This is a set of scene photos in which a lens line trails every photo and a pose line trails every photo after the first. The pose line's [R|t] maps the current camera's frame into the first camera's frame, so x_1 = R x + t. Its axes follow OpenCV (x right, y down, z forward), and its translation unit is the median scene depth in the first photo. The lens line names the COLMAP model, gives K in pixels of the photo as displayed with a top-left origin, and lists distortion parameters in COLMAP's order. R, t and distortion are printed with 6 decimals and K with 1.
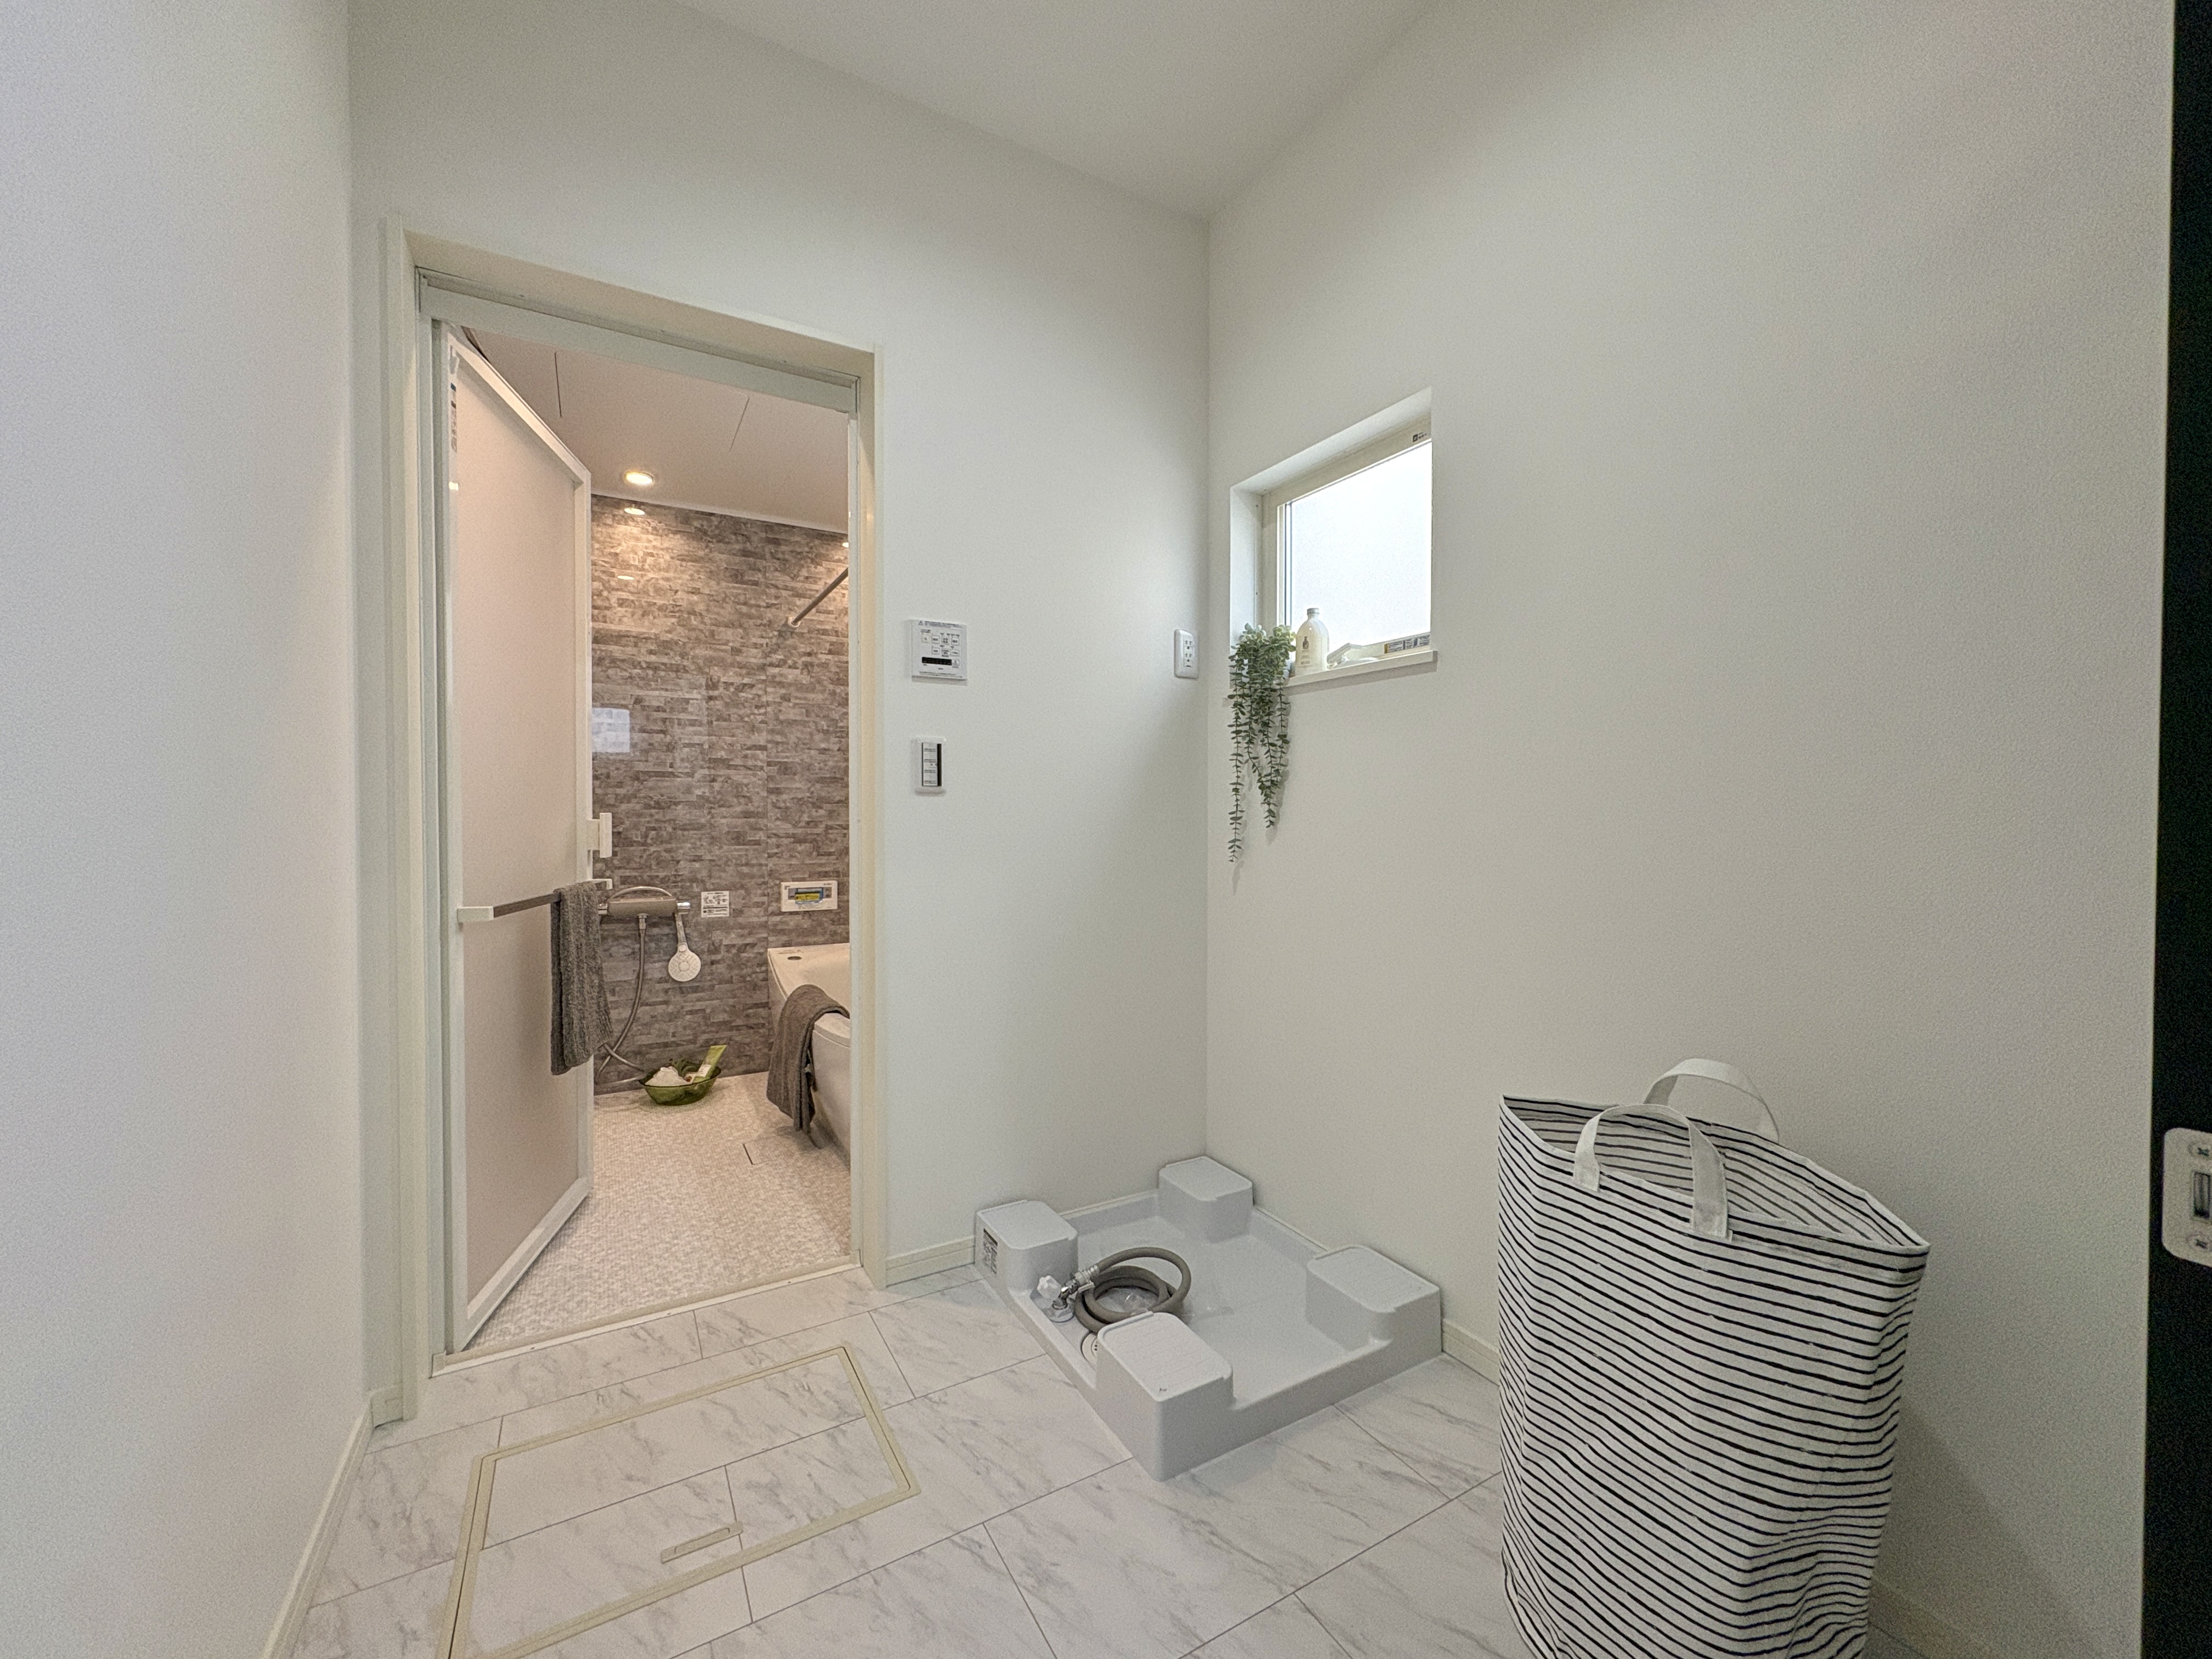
lens RADIAL K [[882.4, 0, 1106.9], [0, 882.4, 825.5], [0, 0, 1]] dist [0.003763, -0.000041]
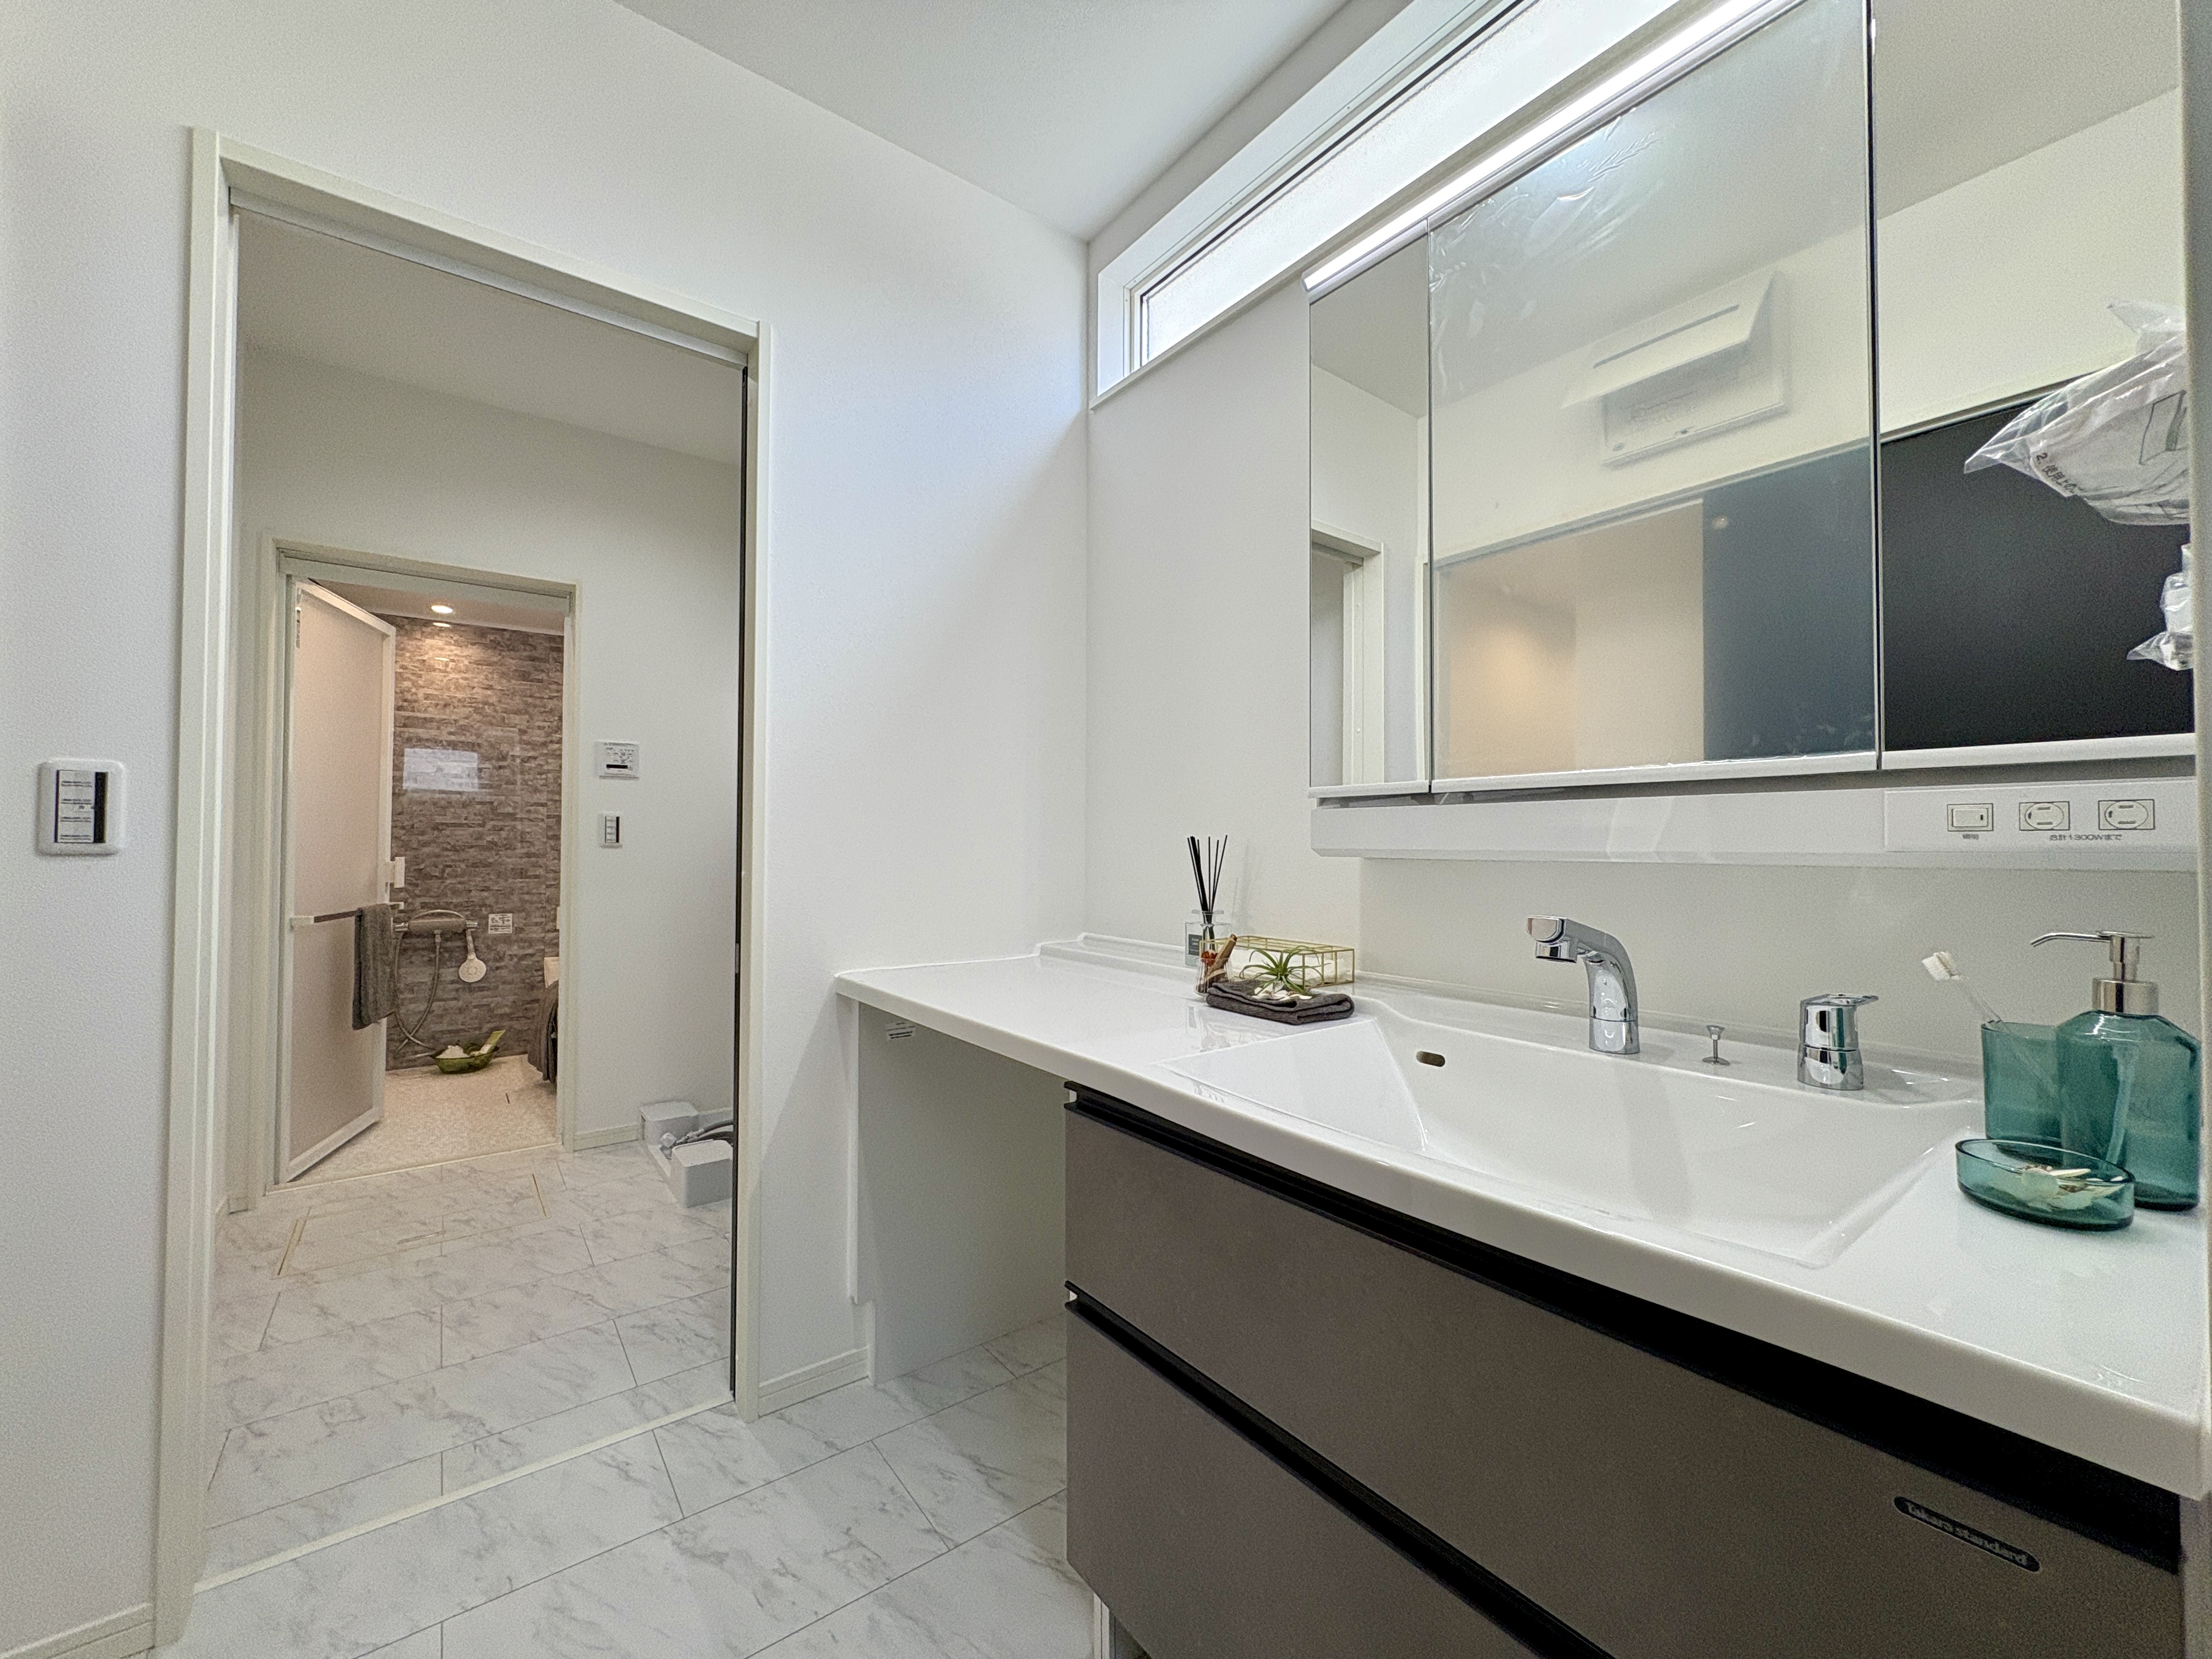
lens RADIAL K [[882.4, 0, 1106.2], [0, 882.4, 827.2], [0, 0, 1]] dist [0.003763, -0.000041]
pose [[0.992575, 0.005589, 0.121502, 0.307951], [-0.001427, 0.999410, -0.034320, -0.010982], [-0.121622, 0.033892, 0.991998, -0.443968]]
